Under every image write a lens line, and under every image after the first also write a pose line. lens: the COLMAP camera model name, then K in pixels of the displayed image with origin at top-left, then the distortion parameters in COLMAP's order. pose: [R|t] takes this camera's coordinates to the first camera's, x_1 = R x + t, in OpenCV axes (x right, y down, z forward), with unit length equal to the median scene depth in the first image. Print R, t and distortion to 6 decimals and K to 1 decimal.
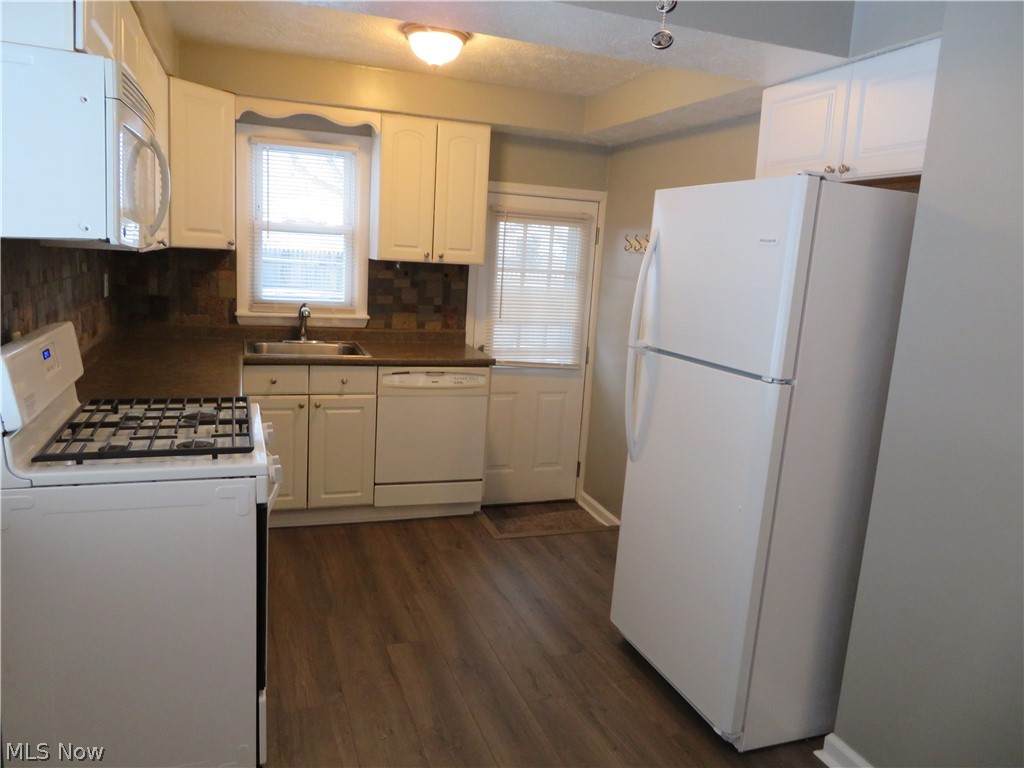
lens RADIAL K [[735.4, 0, 507.9], [0, 735.4, 382.7], [0, 0, 1]] dist [-0.003274, 0.001493]
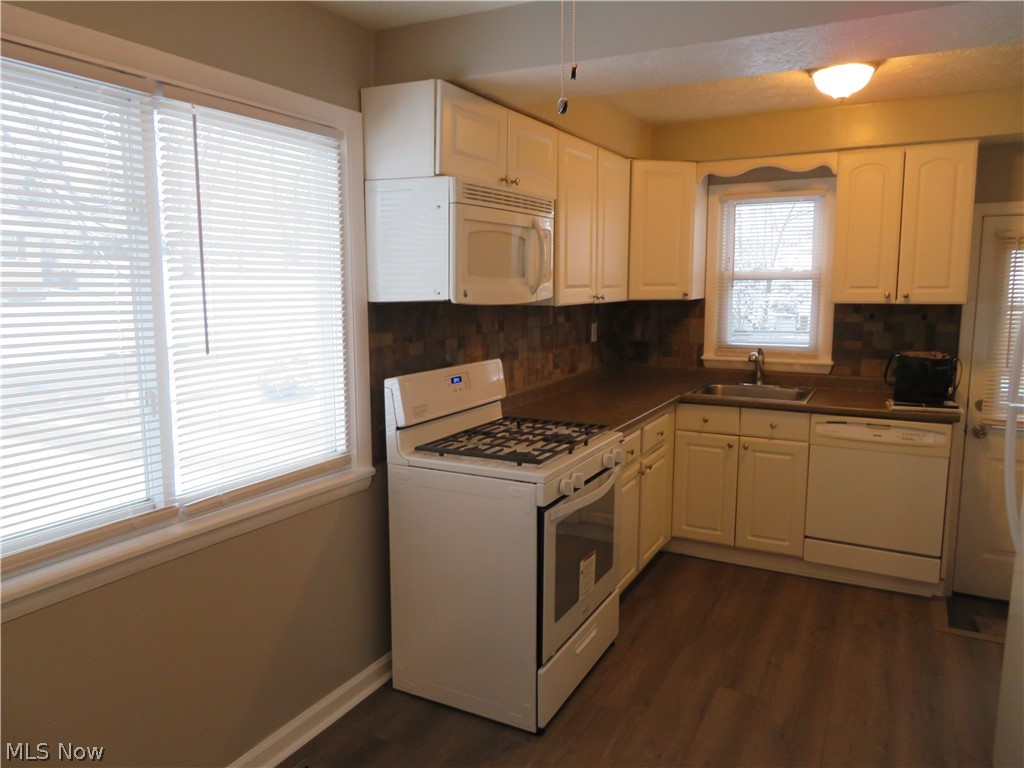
lens RADIAL K [[735.4, 0, 507.9], [0, 735.4, 382.7], [0, 0, 1]] dist [-0.003274, 0.001493]
pose [[0.662214, 0.038537, -0.748323, 0.264895], [-0.087282, 0.995845, -0.025954, -0.002593], [0.744214, 0.082502, 0.662827, 0.063037]]
